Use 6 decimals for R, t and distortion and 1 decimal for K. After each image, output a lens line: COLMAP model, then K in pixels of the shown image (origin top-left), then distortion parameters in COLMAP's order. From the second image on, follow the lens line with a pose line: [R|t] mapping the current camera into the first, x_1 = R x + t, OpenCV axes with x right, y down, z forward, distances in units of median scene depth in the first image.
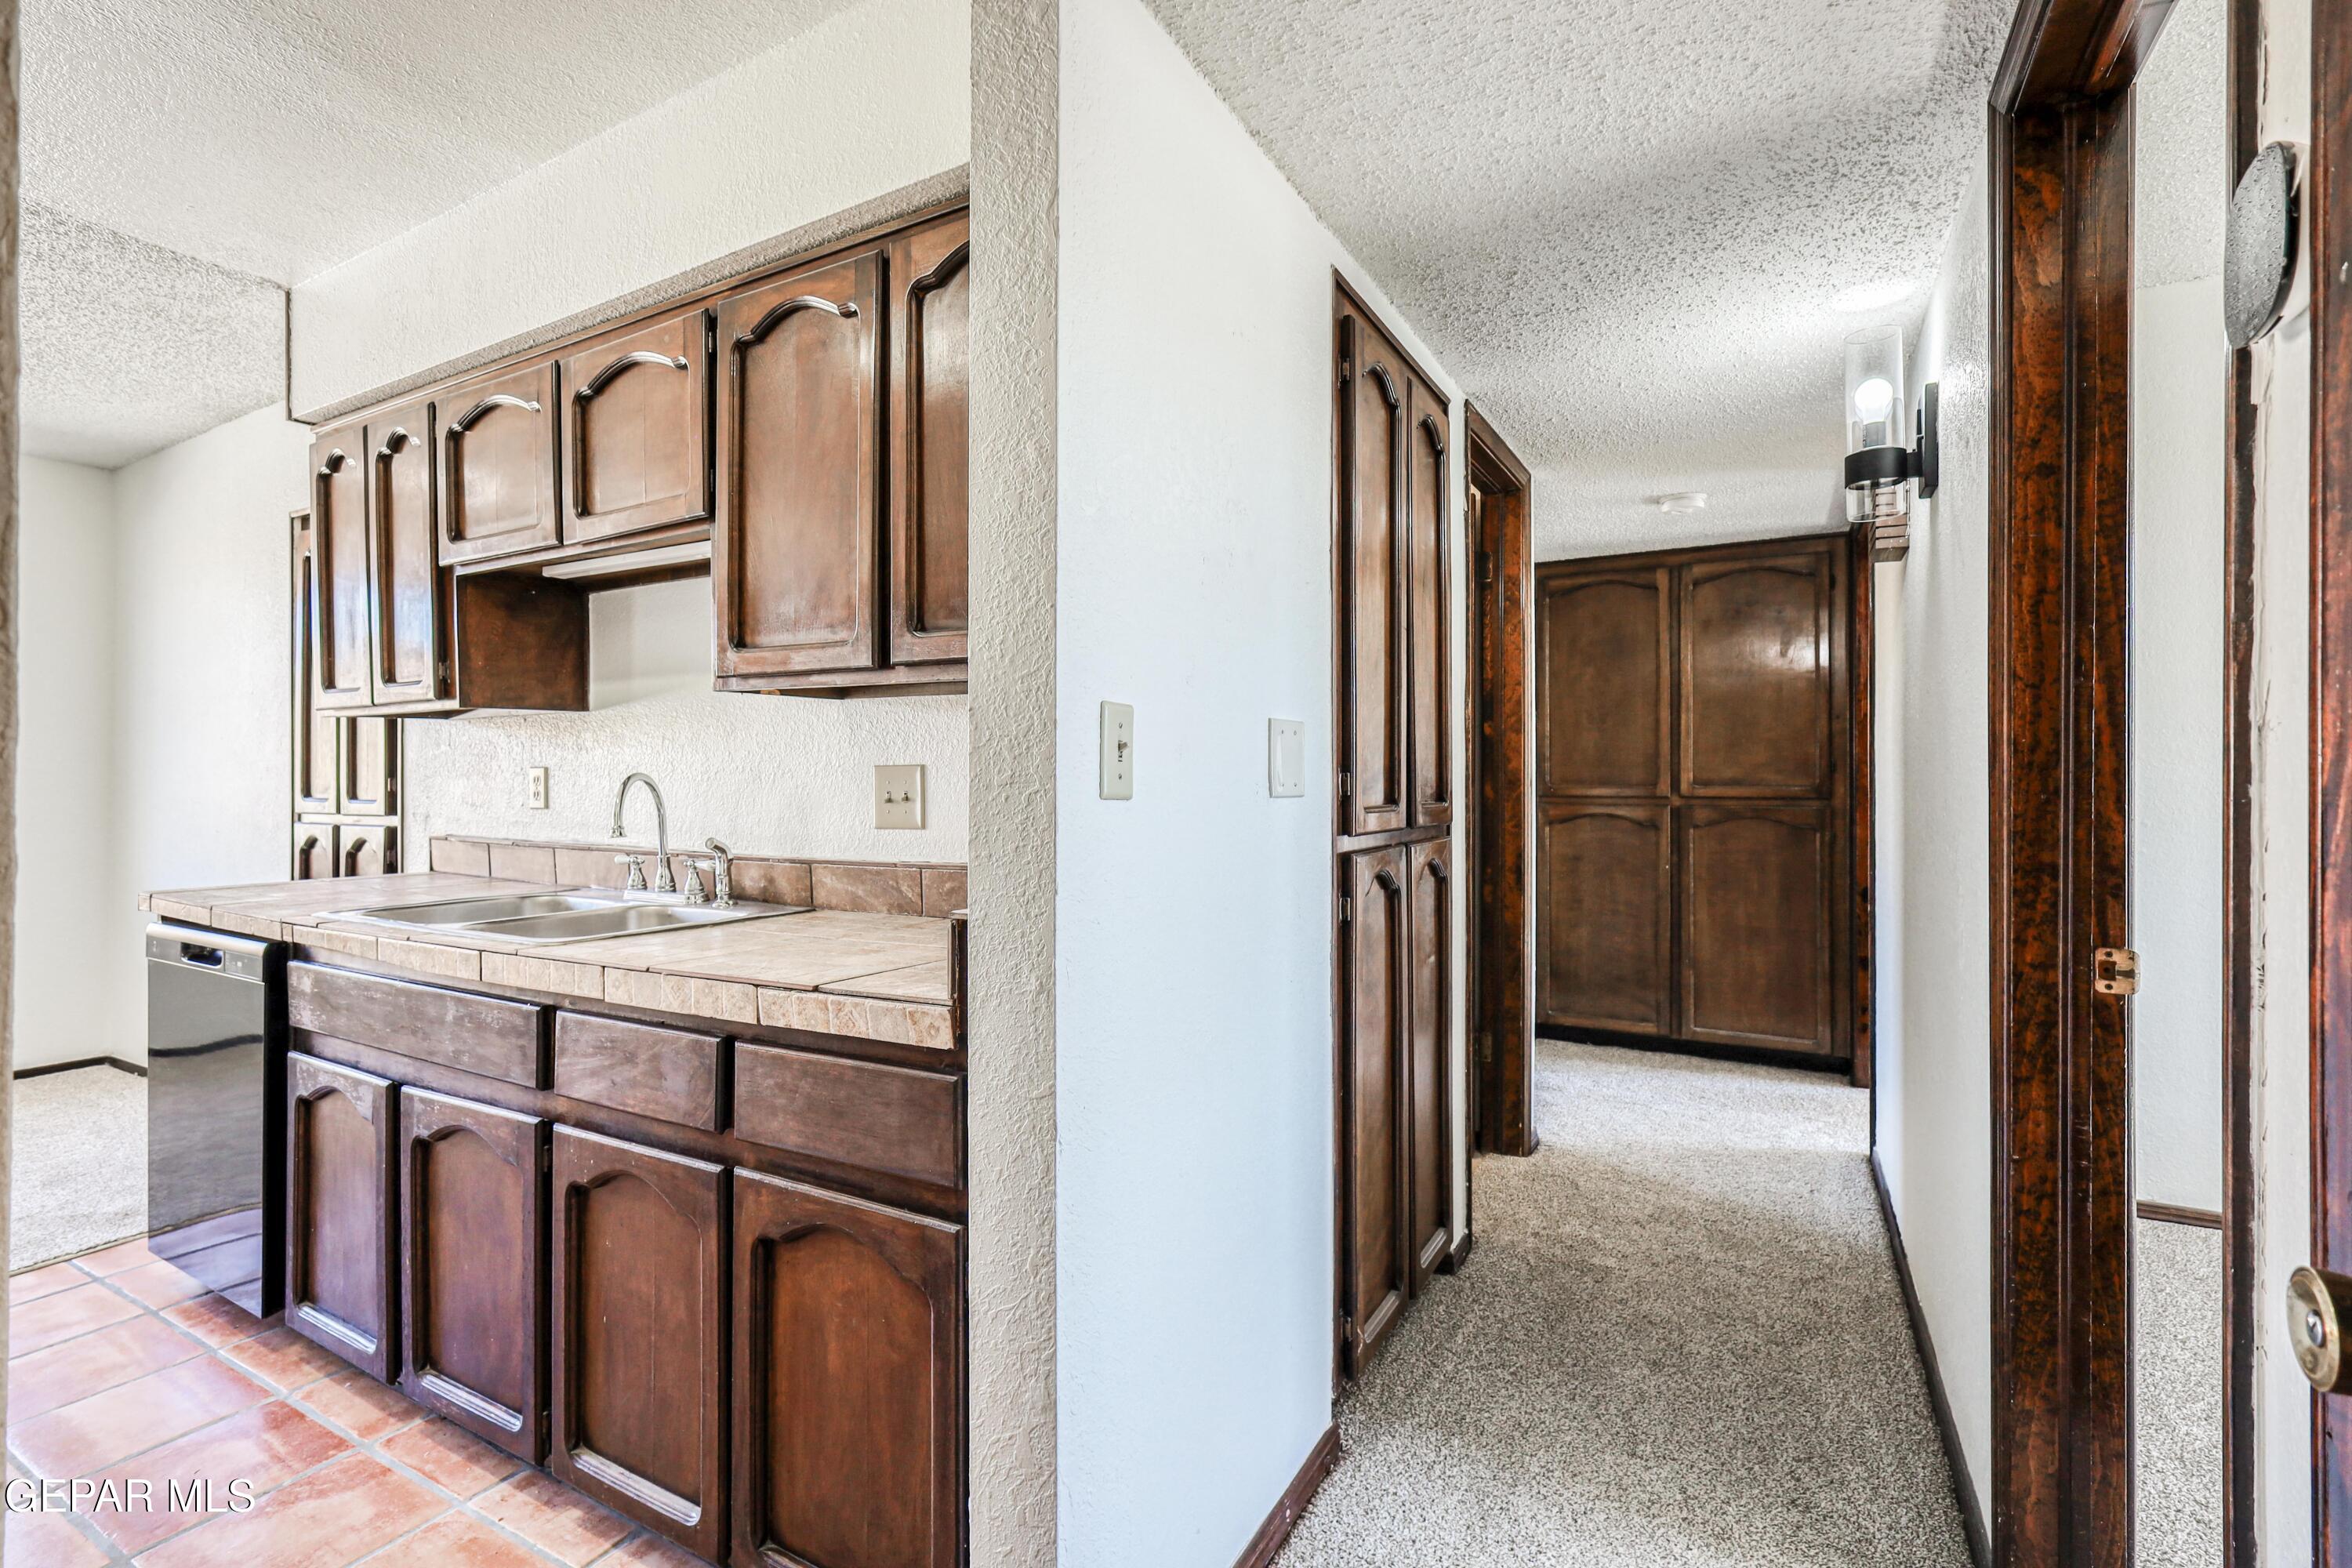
lens RADIAL K [[1019.1, 0, 1163.9], [0, 1019.1, 775.0], [0, 0, 1]] dist [-0.000100, -0.000120]
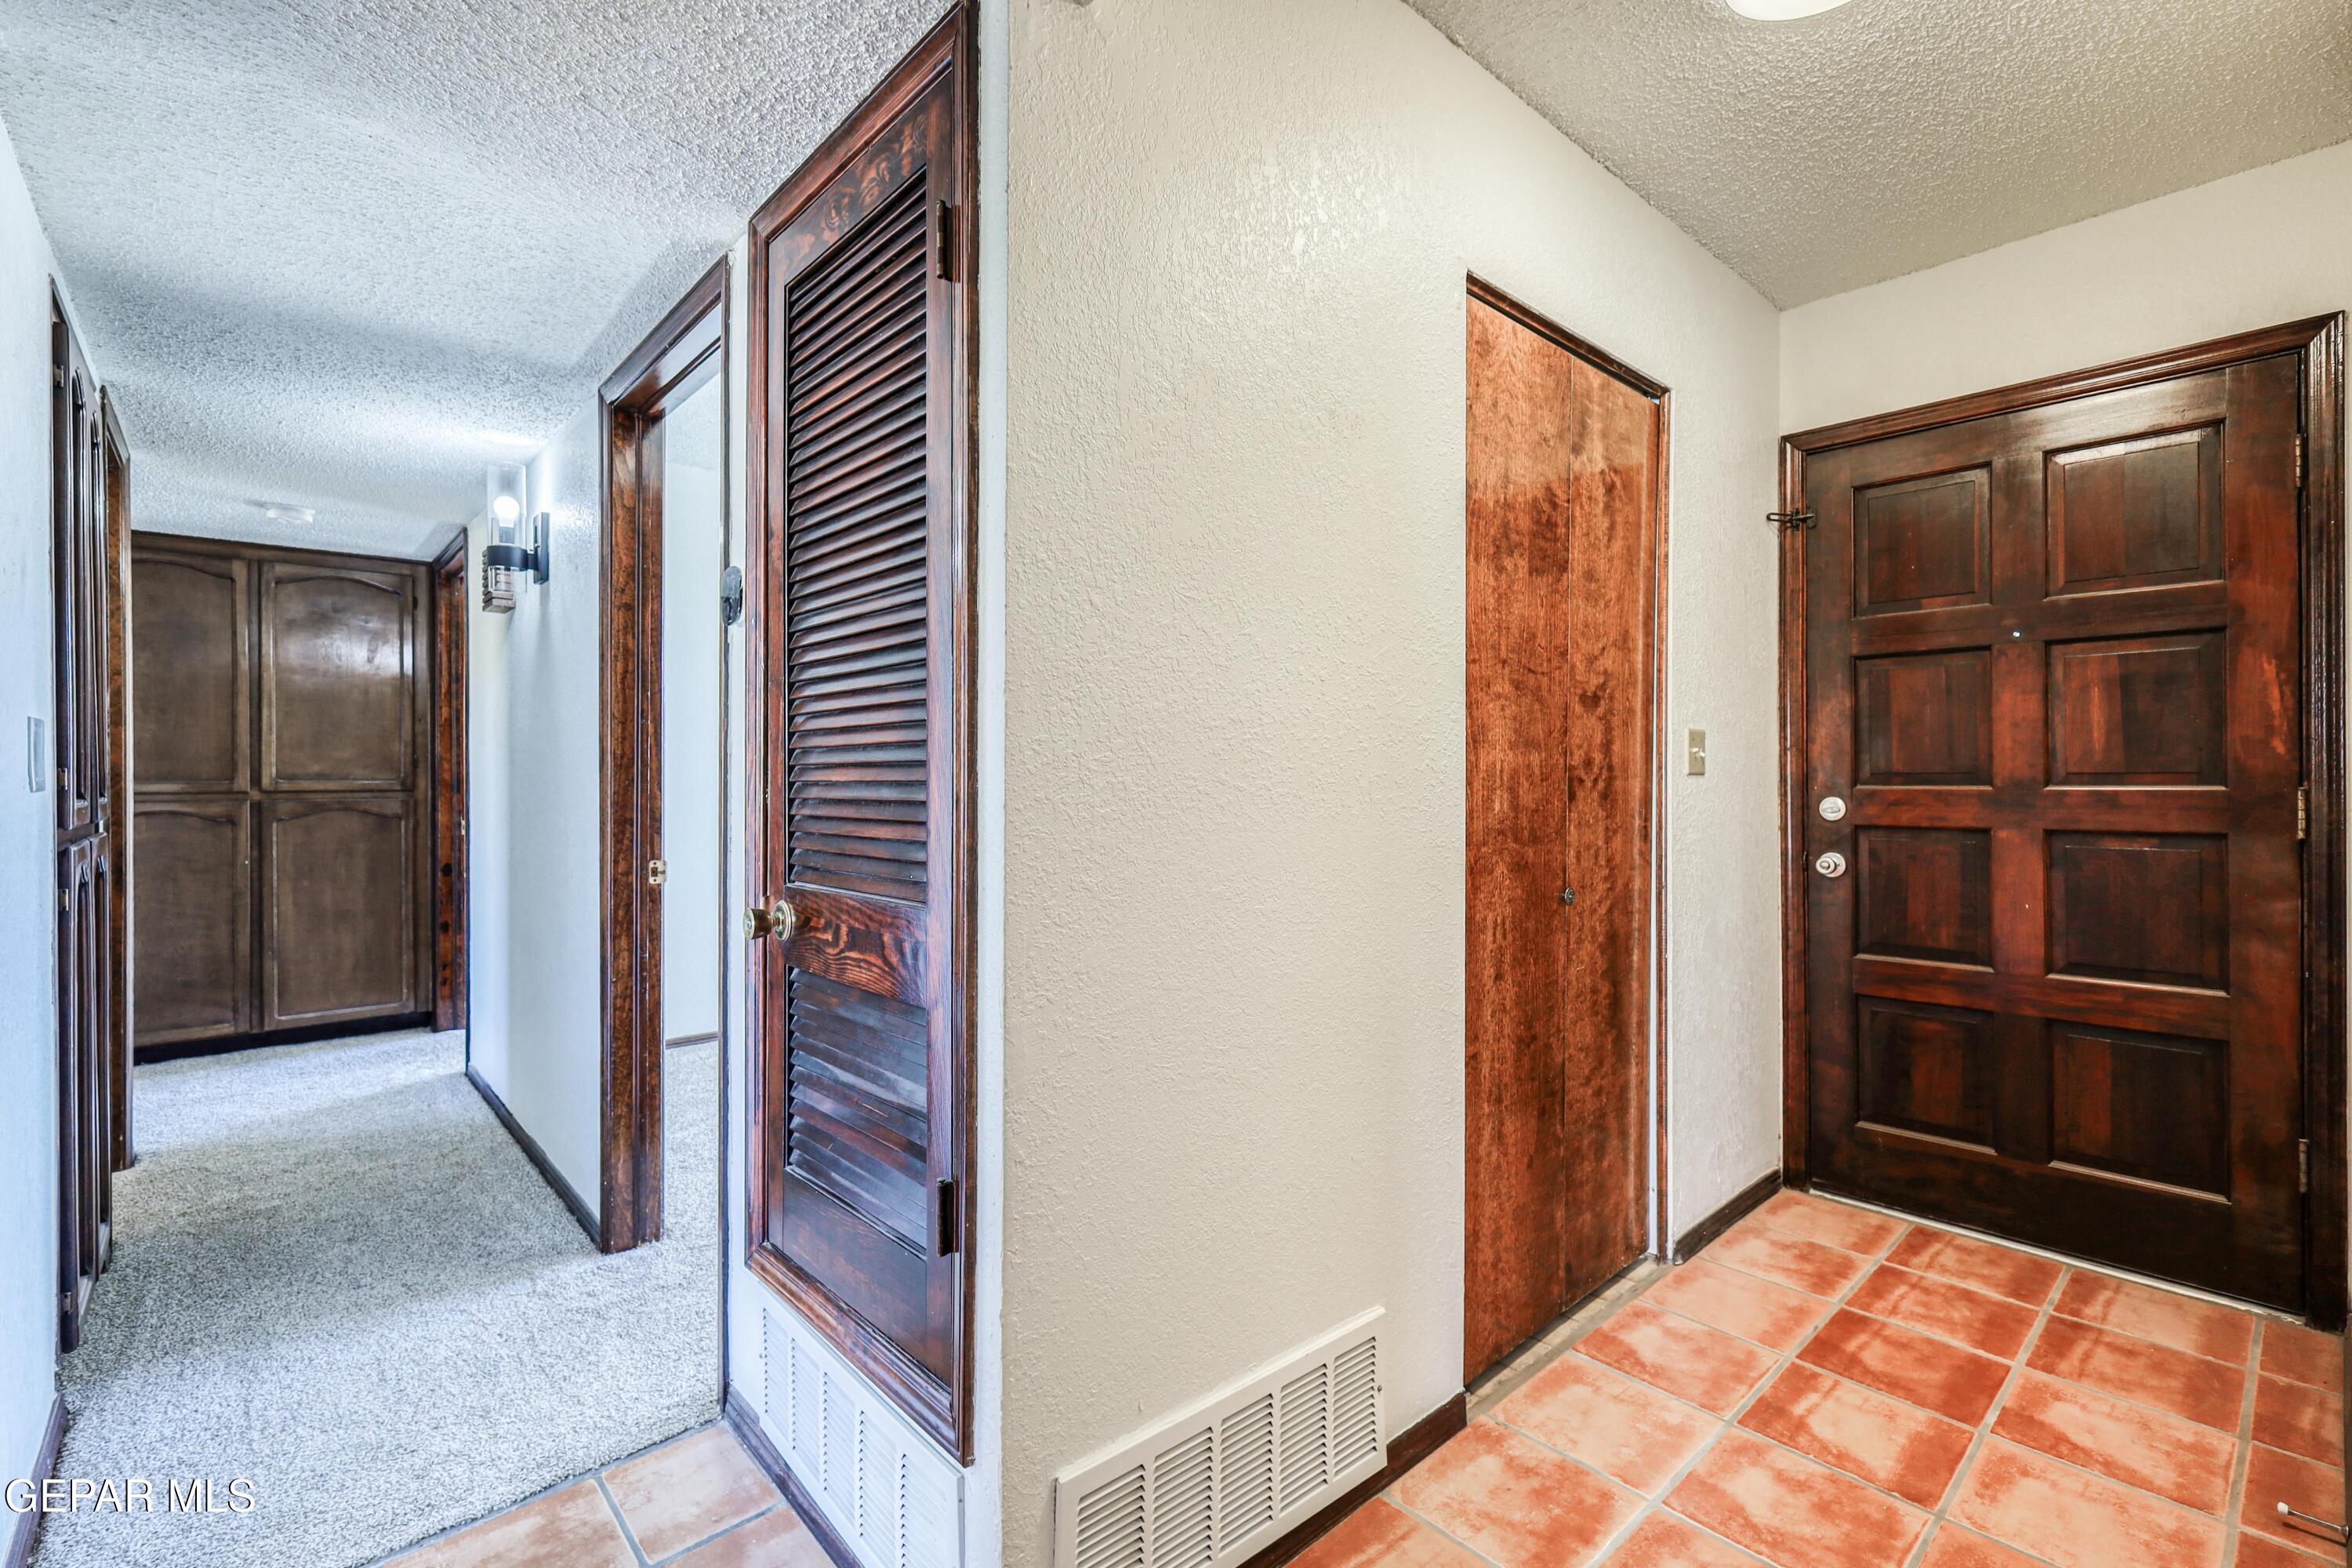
lens RADIAL K [[1019.1, 0, 1163.9], [0, 1019.1, 775.0], [0, 0, 1]] dist [-0.000100, -0.000120]
pose [[0.297030, -0.002453, 0.954865, -0.194074], [-0.002422, 0.999992, 0.003322, -0.000303], [-0.954865, -0.003299, 0.297021, -0.152513]]
